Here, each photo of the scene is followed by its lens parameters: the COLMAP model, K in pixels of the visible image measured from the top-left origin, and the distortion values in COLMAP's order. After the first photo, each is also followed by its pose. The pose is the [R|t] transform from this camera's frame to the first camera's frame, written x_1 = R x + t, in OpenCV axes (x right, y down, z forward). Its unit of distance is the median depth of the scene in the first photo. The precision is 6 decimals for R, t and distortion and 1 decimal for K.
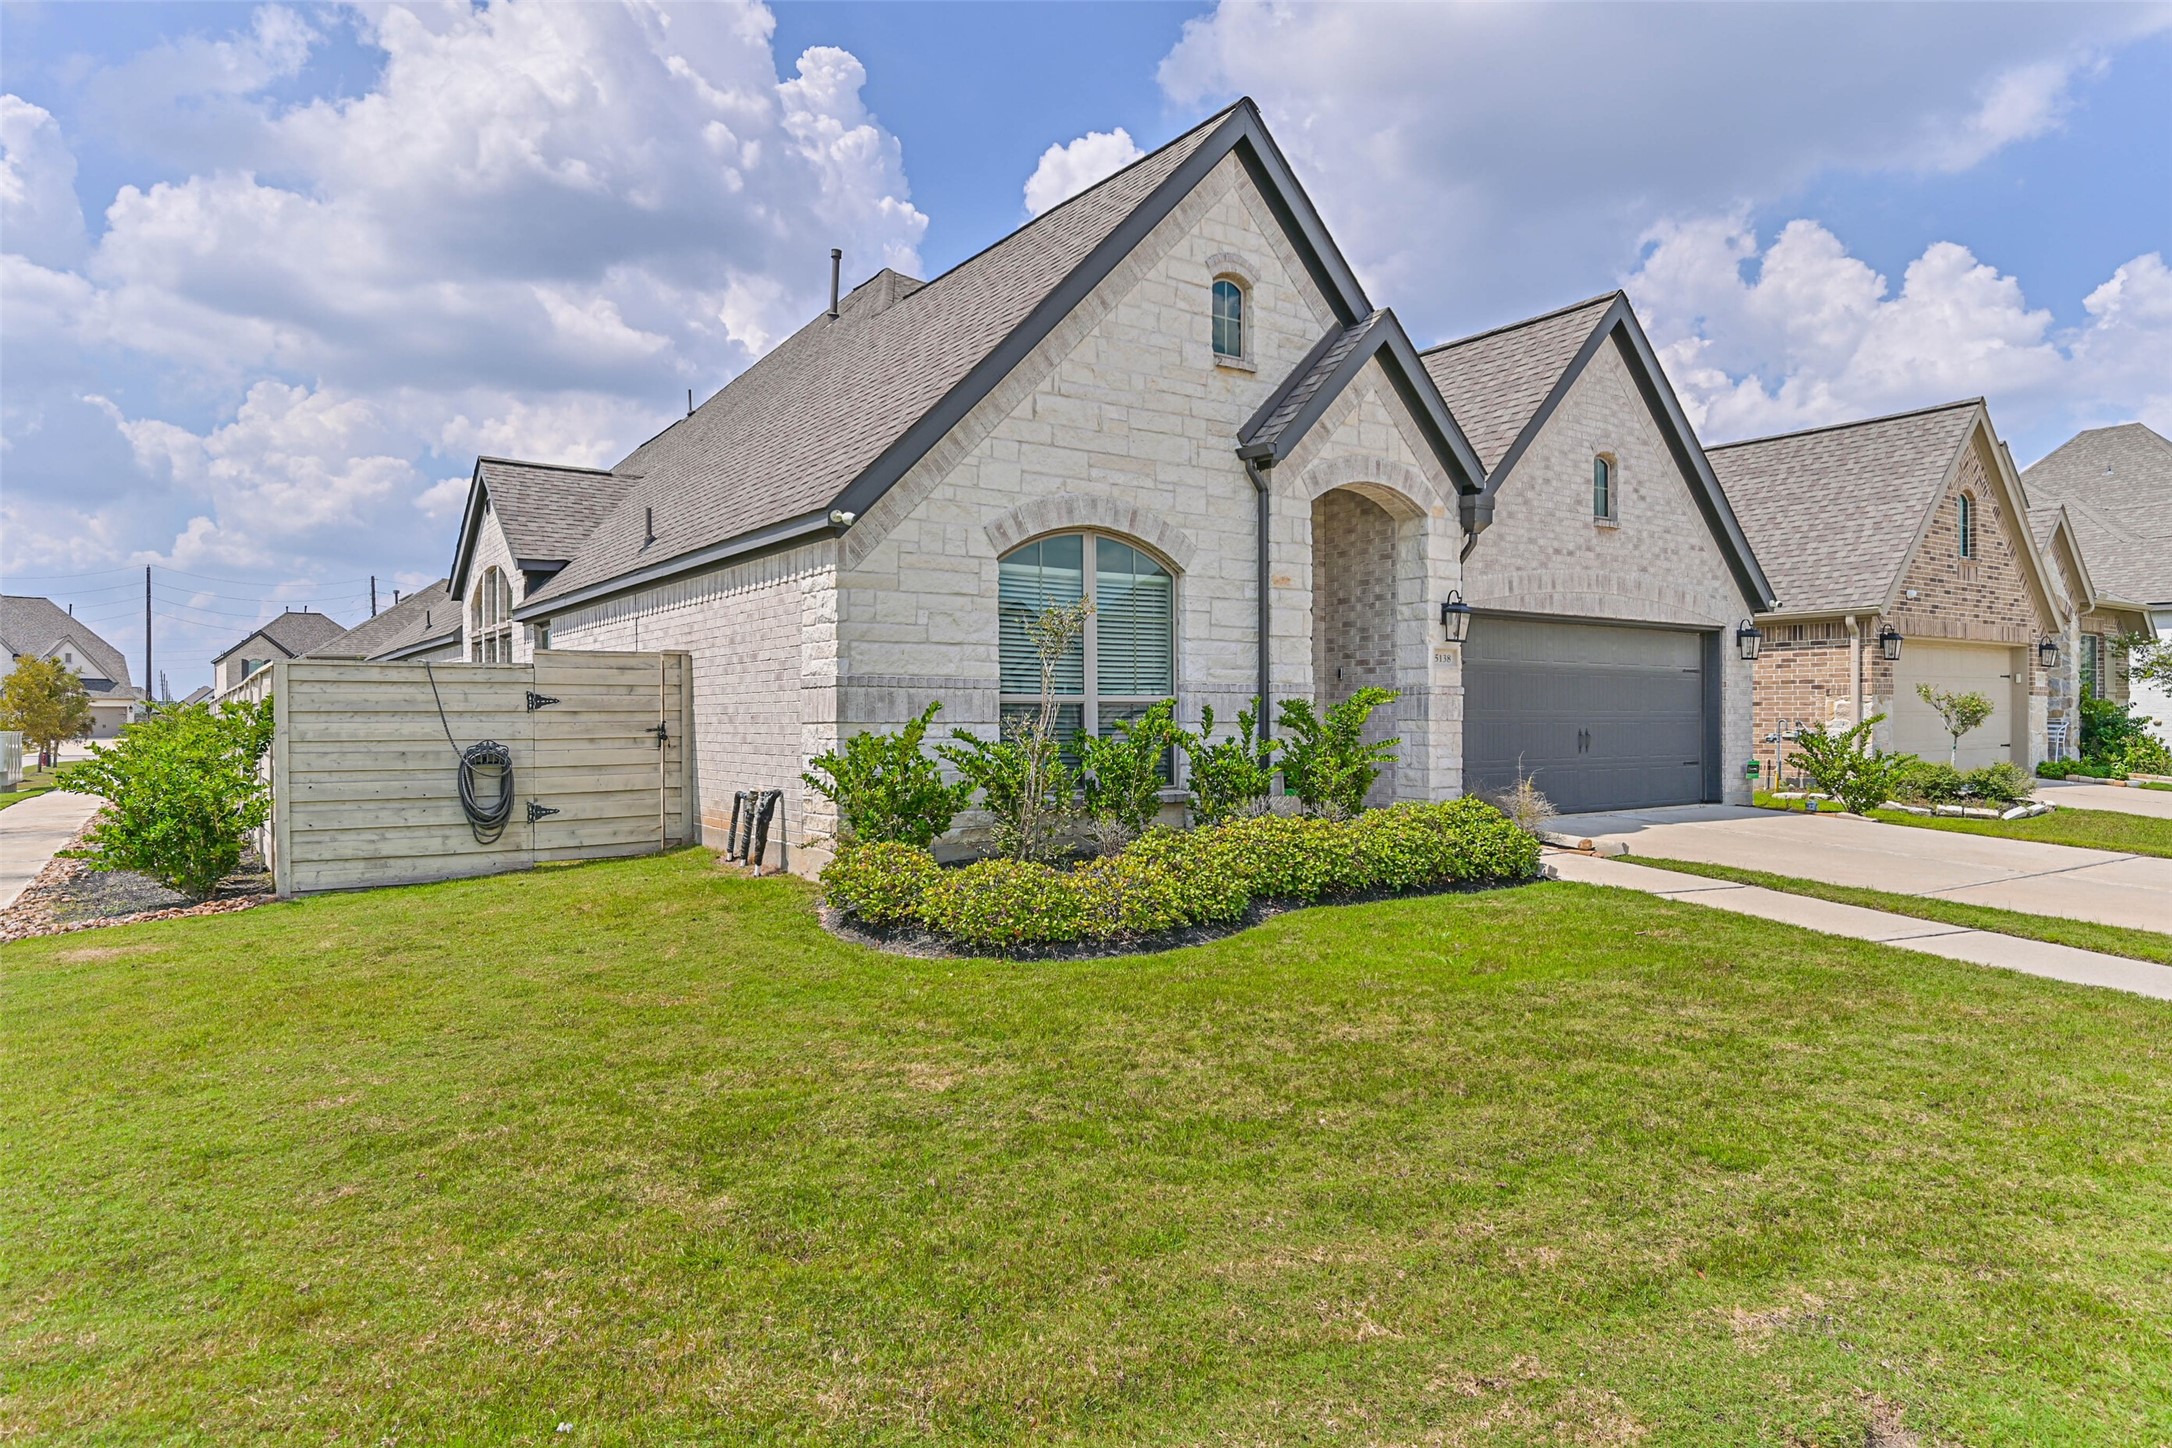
lens RADIAL K [[1261.1, 0, 1086.0], [0, 1261.1, 724.0], [0, 0, 1]] dist [-0.001113, 0.000124]
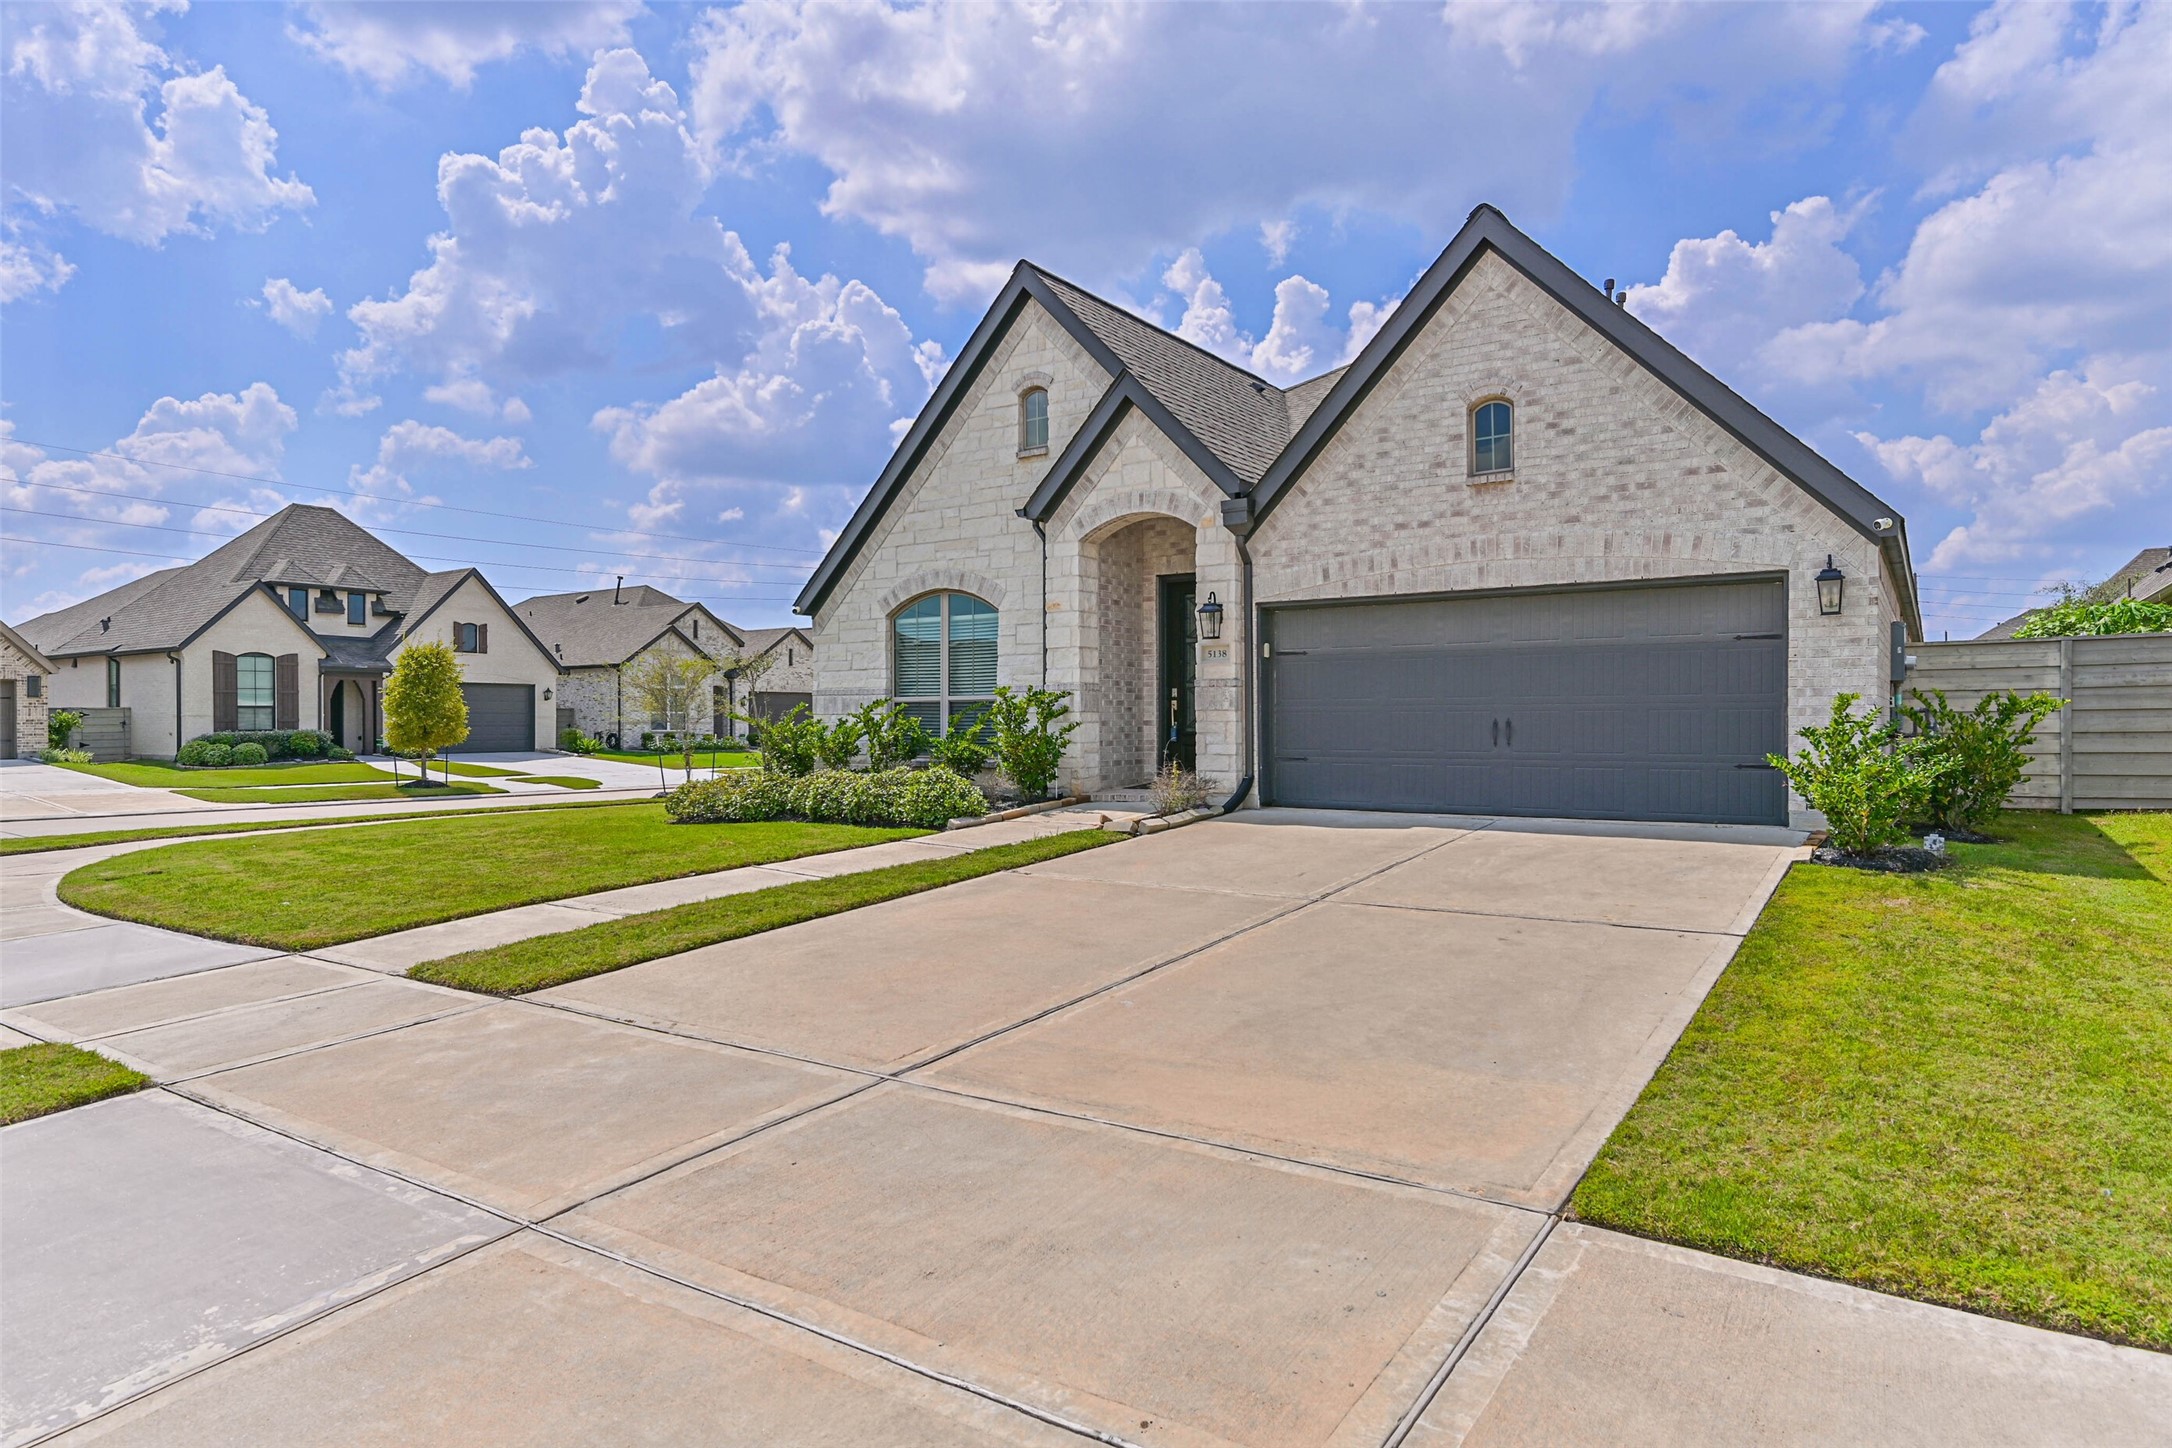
lens RADIAL K [[1257.4, 0, 1086.0], [0, 1257.4, 724.0], [0, 0, 1]] dist [-0.001834, -0.000269]
pose [[0.366851, 0.001779, -0.930278, 1.375685], [0.000444, 0.999998, 0.002087, 0.007188], [0.930280, -0.001178, 0.366849, 0.536763]]
